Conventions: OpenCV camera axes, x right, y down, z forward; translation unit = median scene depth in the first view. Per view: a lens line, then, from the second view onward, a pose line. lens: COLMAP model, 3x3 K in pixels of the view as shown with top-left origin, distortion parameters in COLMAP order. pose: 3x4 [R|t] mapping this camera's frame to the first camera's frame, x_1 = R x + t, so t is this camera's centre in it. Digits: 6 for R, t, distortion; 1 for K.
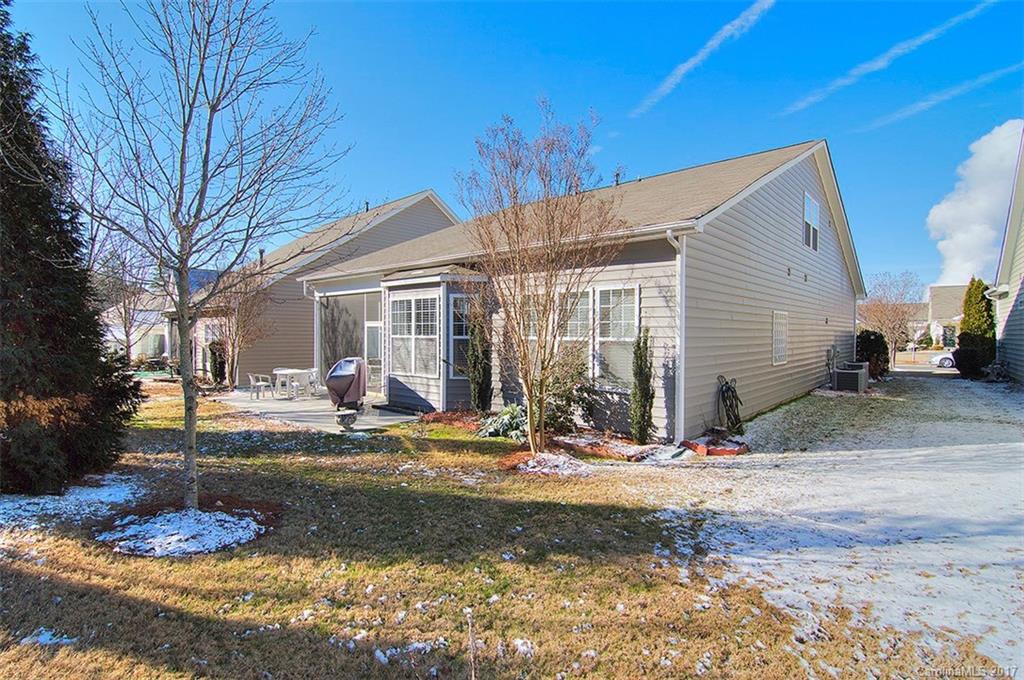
lens RADIAL K [[489.9, 0, 511.4], [0, 489.9, 333.9], [0, 0, 1]] dist [-0.012421, -0.008962]
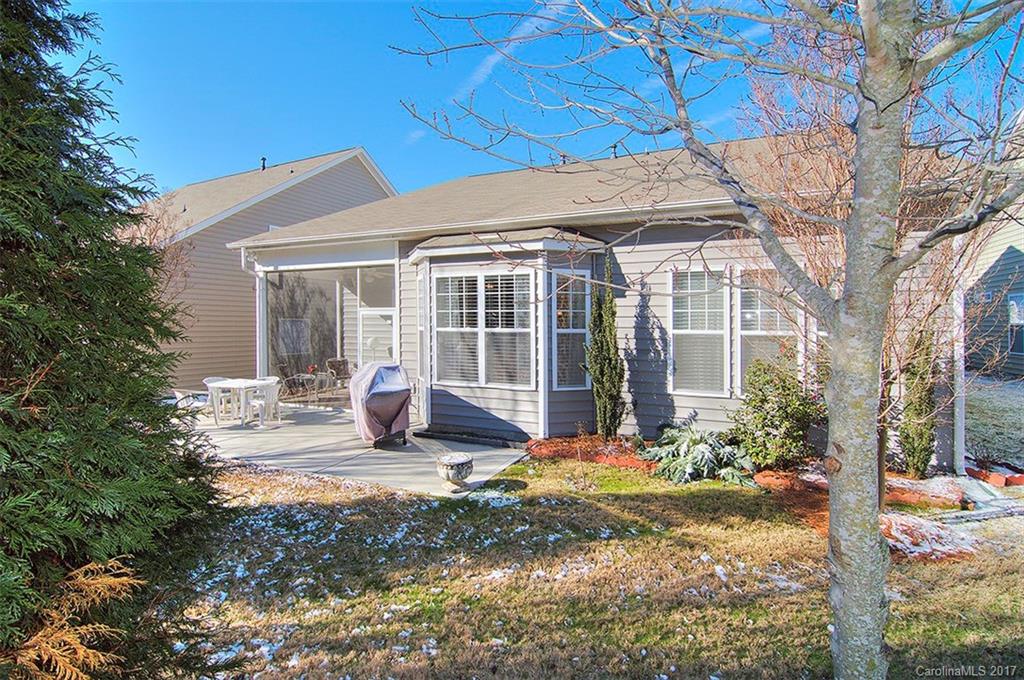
lens RADIAL K [[489.9, 0, 511.4], [0, 489.9, 333.9], [0, 0, 1]] dist [-0.012421, -0.008962]
pose [[0.958068, -0.004639, 0.286504, -0.363979], [-0.000993, 0.999809, 0.019508, -0.002665], [-0.286540, -0.018974, 0.957880, 0.335238]]
